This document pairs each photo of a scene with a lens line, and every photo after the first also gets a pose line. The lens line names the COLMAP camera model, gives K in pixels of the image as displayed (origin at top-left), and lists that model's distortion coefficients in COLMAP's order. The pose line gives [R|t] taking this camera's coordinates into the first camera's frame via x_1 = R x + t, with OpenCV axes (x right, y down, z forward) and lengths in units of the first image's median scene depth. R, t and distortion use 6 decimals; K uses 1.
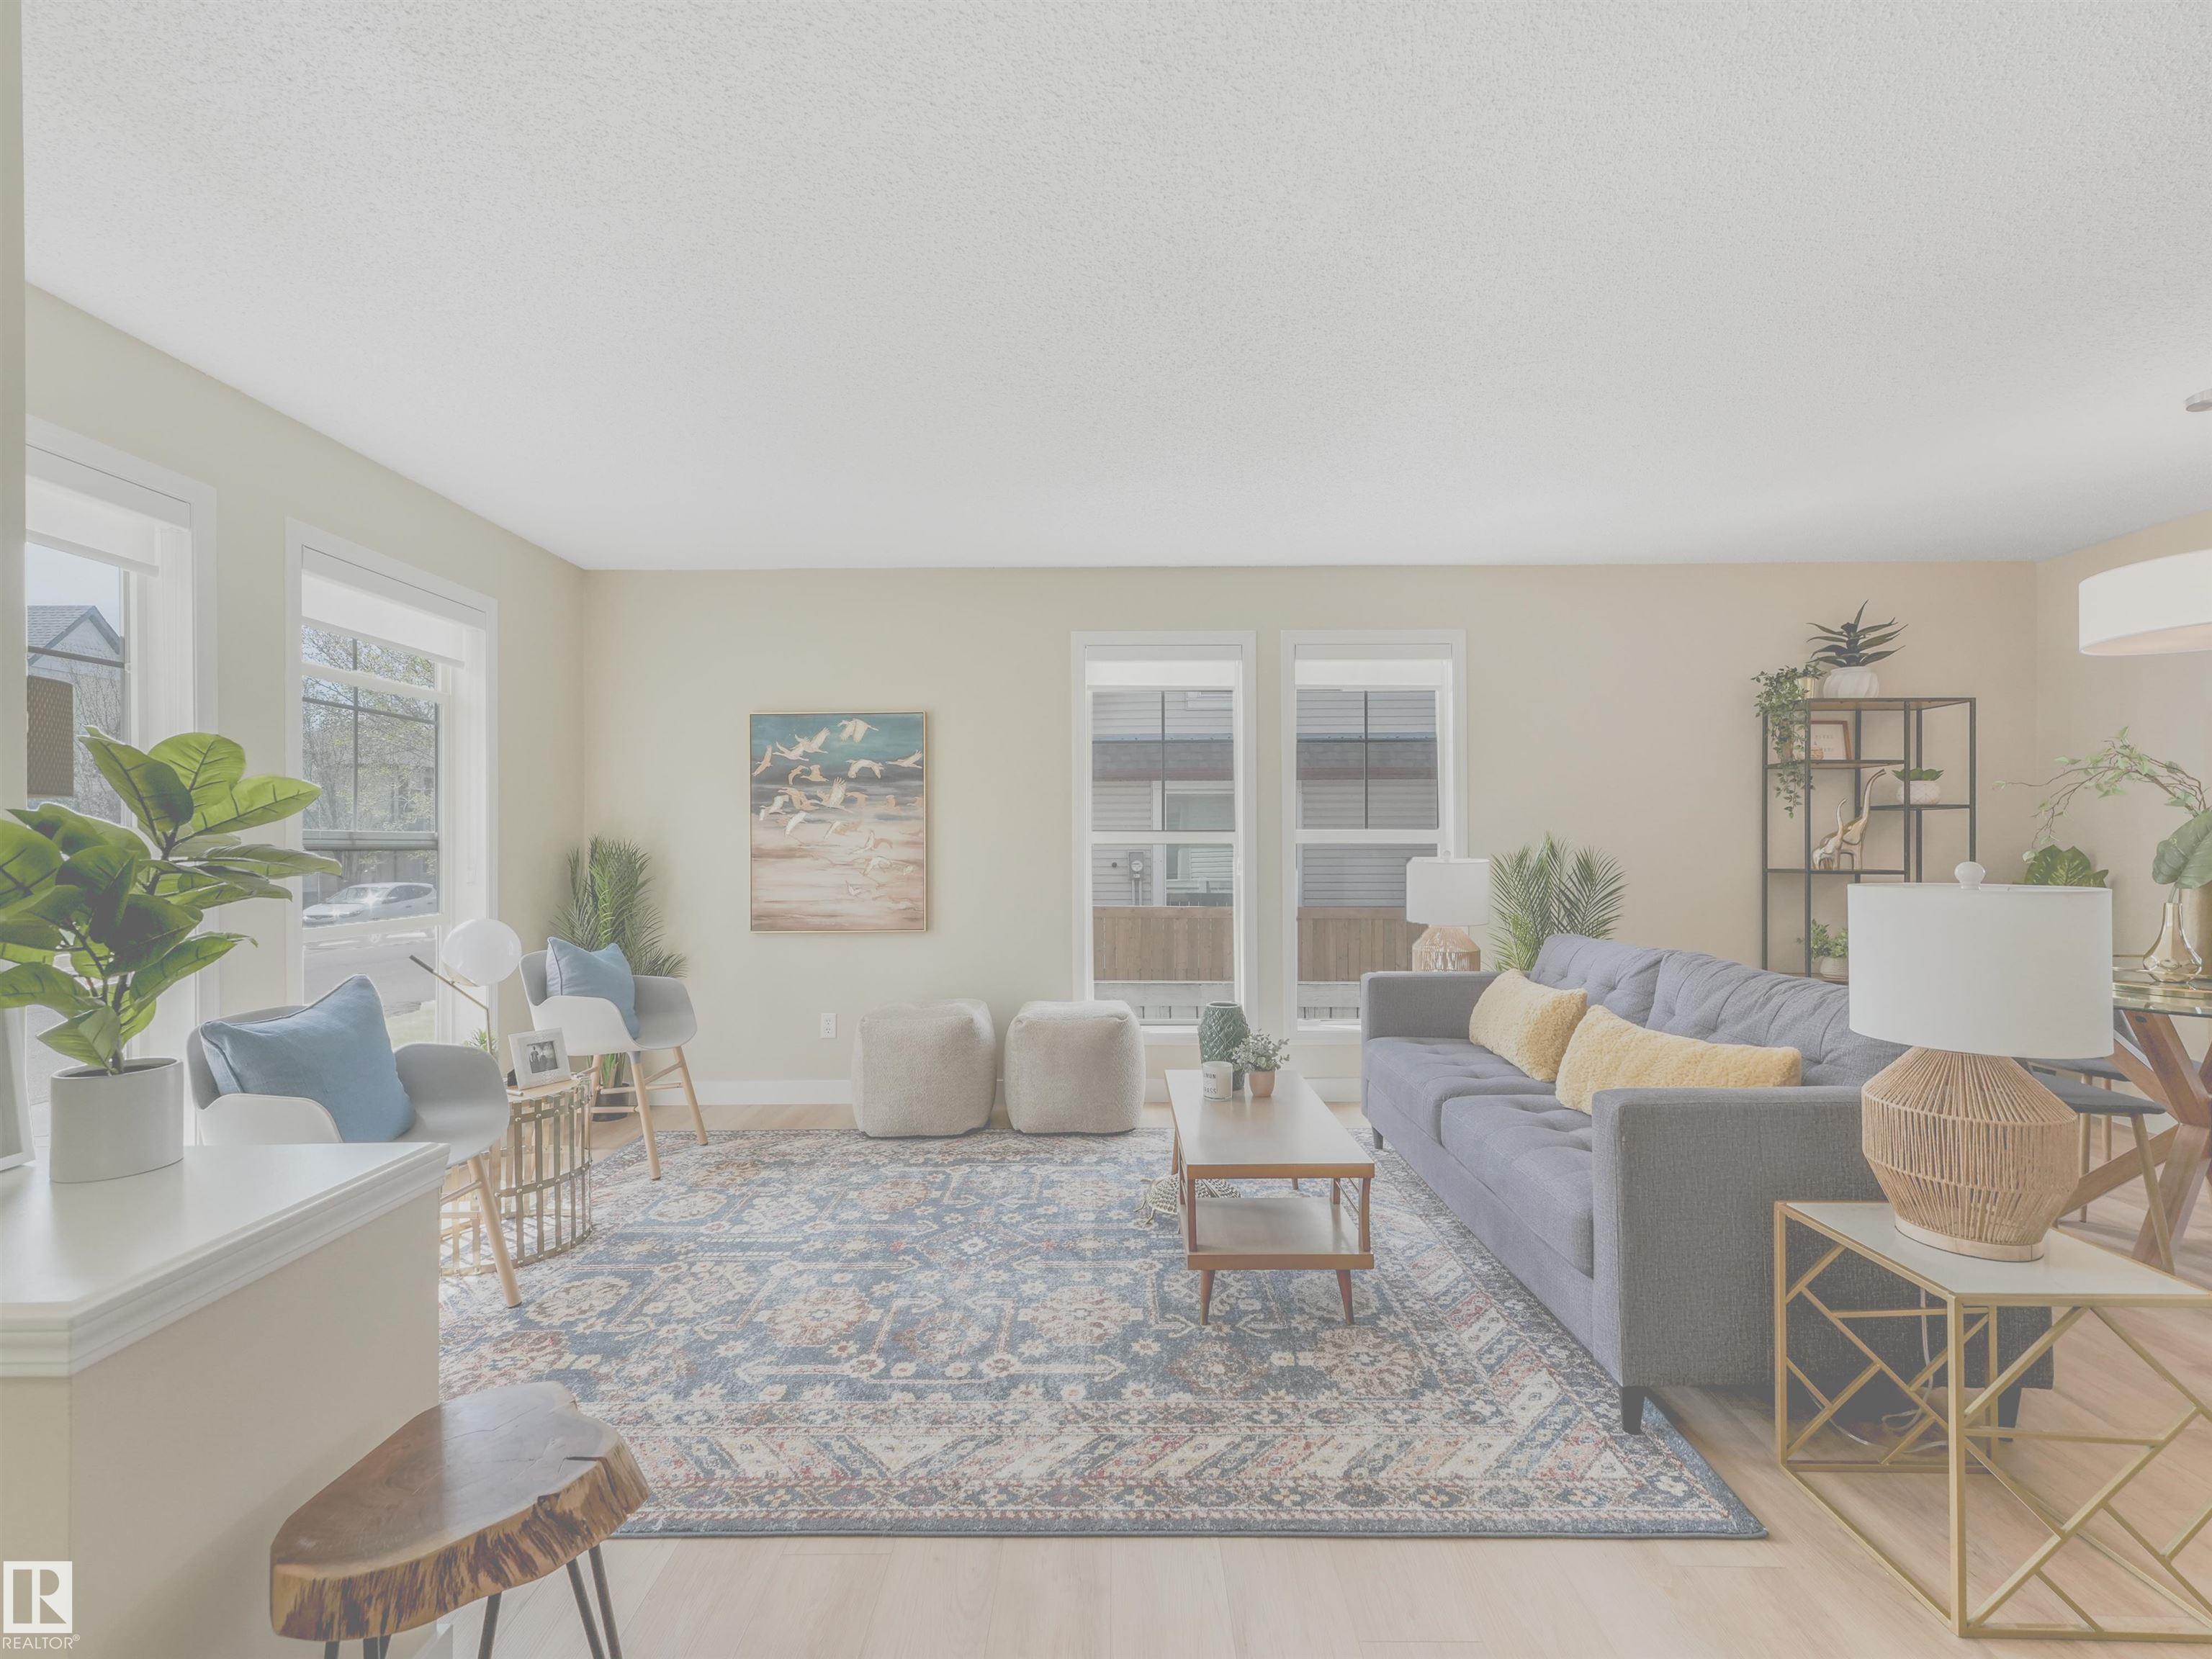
lens RADIAL K [[995.7, 0, 1118.3], [0, 995.7, 838.0], [0, 0, 1]] dist [-0.000492, 0.000523]
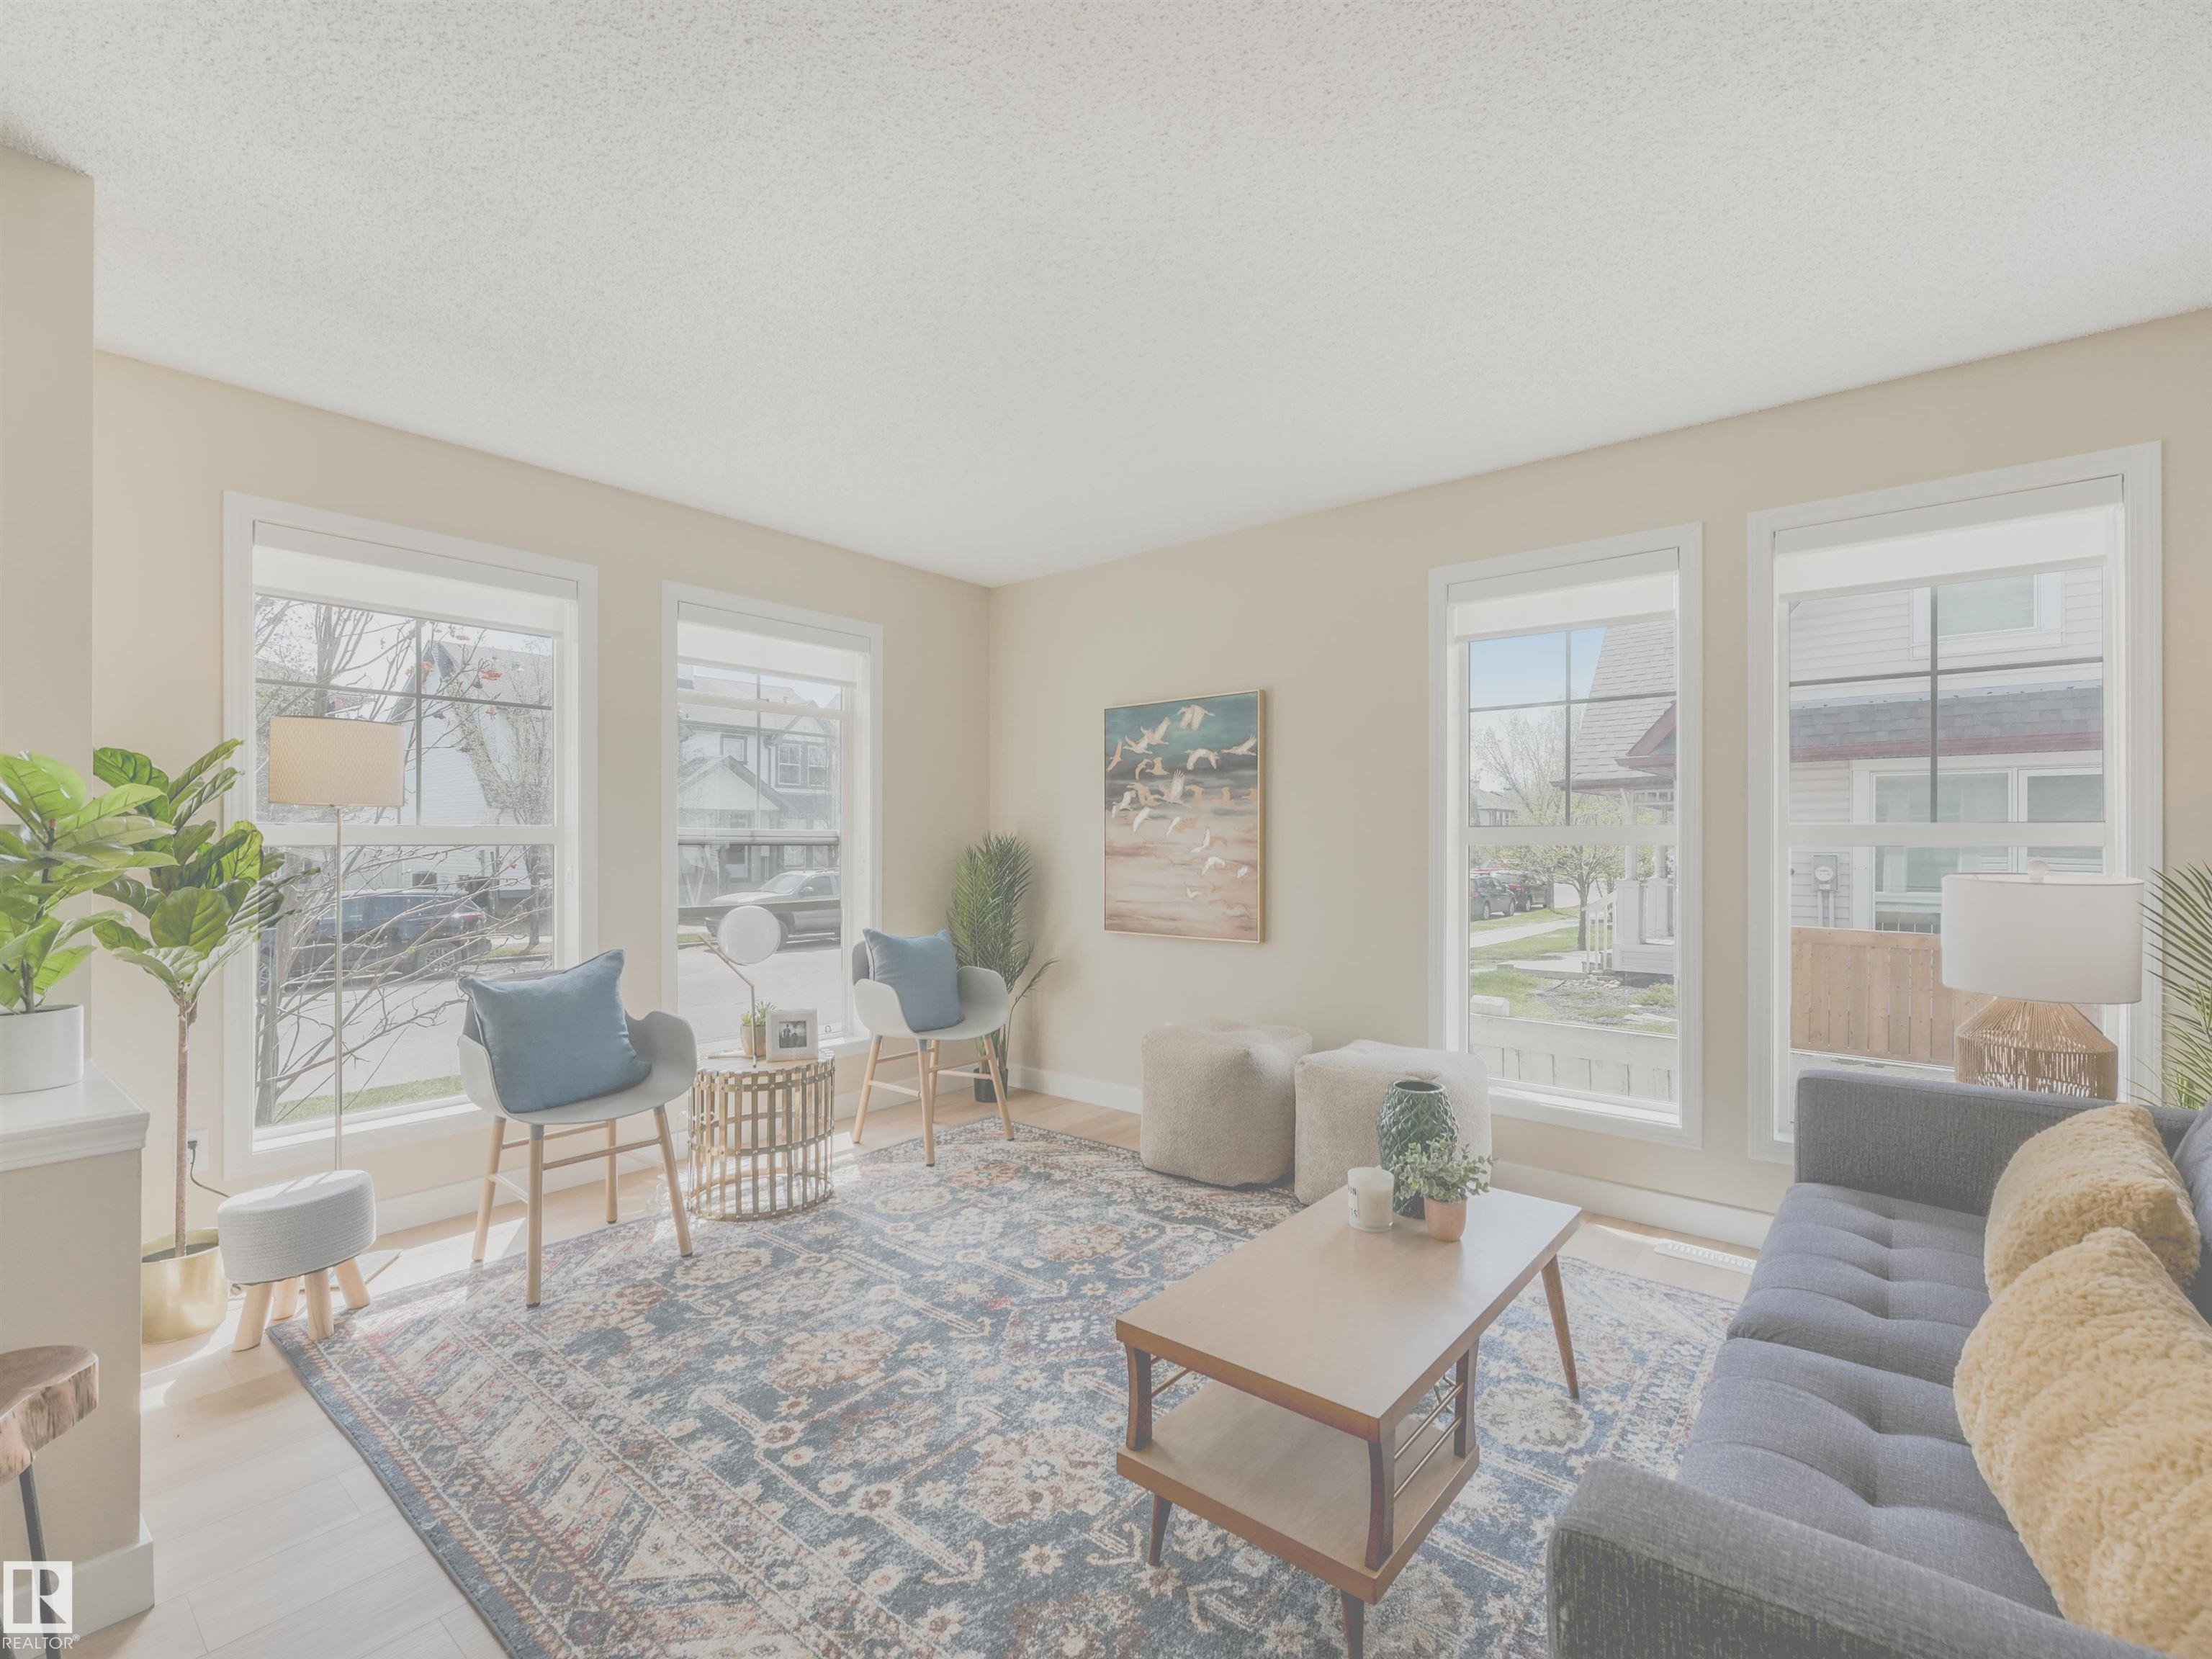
lens RADIAL K [[995.7, 0, 1118.3], [0, 995.7, 838.0], [0, 0, 1]] dist [-0.000492, 0.000523]
pose [[0.773789, 0.003323, -0.633435, 0.313215], [-0.001717, 0.999994, 0.003149, -0.000457], [0.633441, -0.001350, 0.773790, 0.299100]]
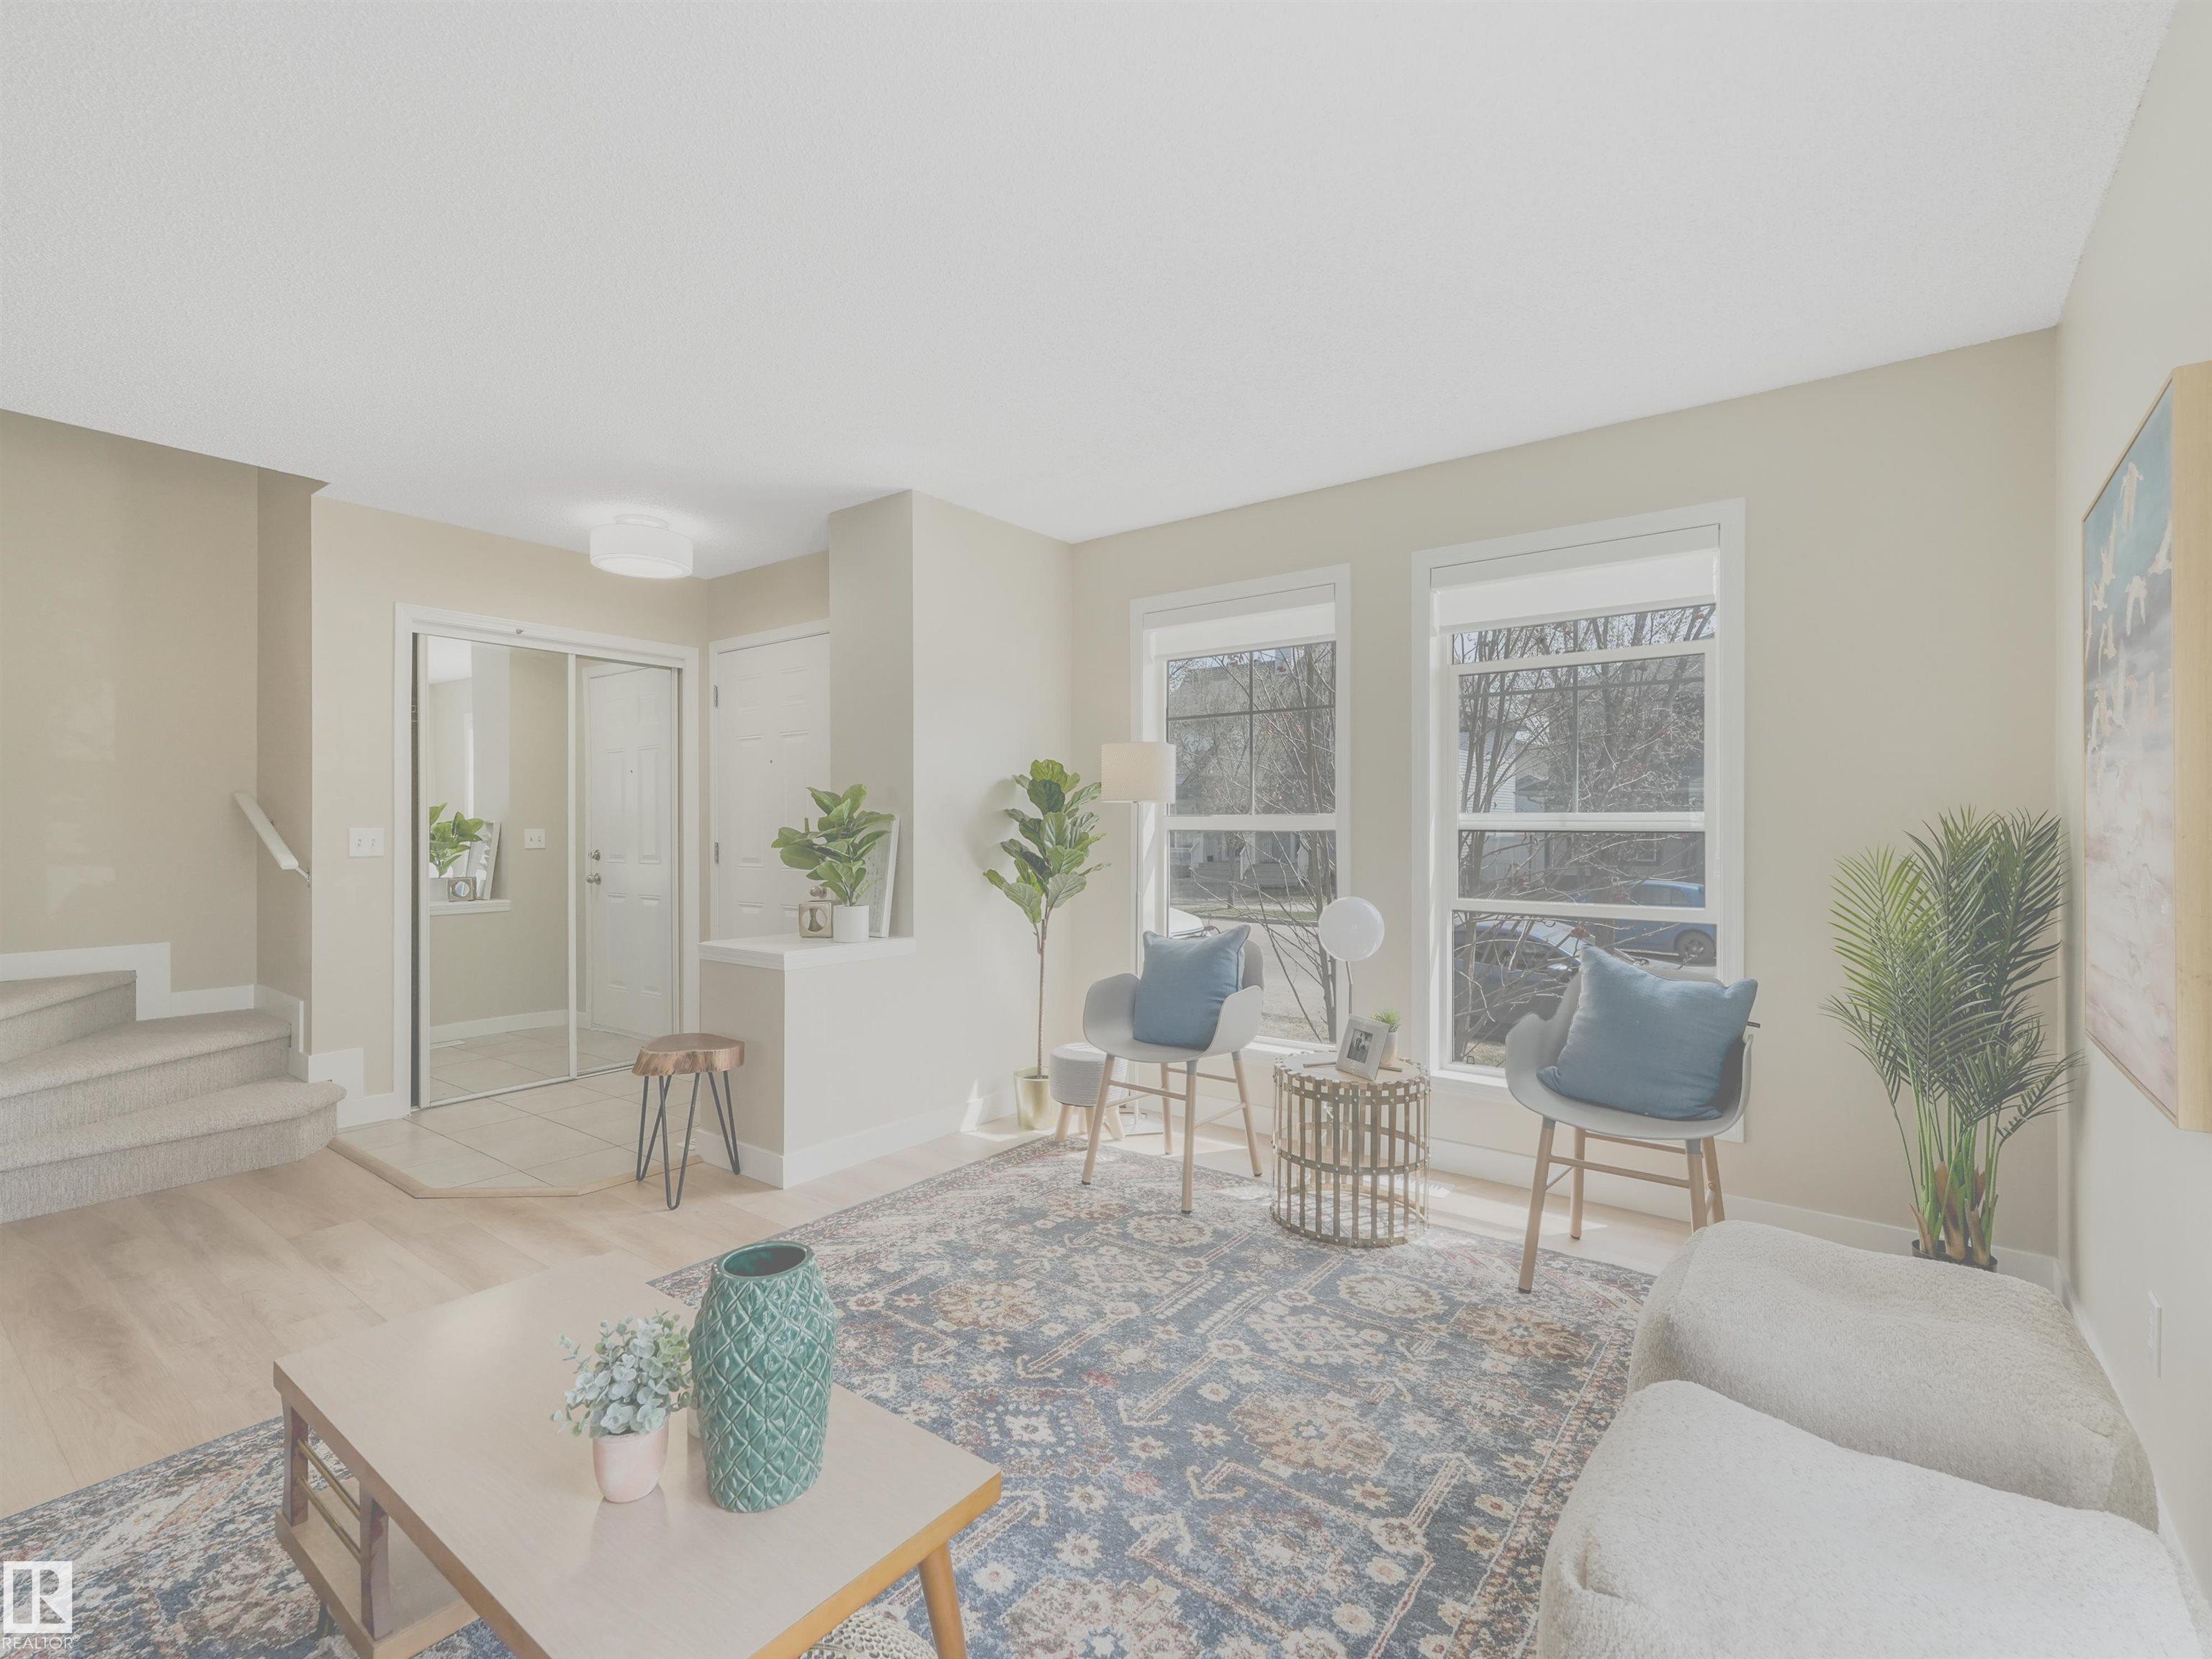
lens RADIAL K [[1016.6, 0, 1115.0], [0, 1016.6, 838.3], [0, 0, 1]] dist [-0.001448, 0.001143]
pose [[-0.609220, 0.015320, -0.792853, 0.271604], [0.010114, 0.999882, 0.011549, 0.003809], [0.792937, -0.000983, -0.609303, 1.118726]]
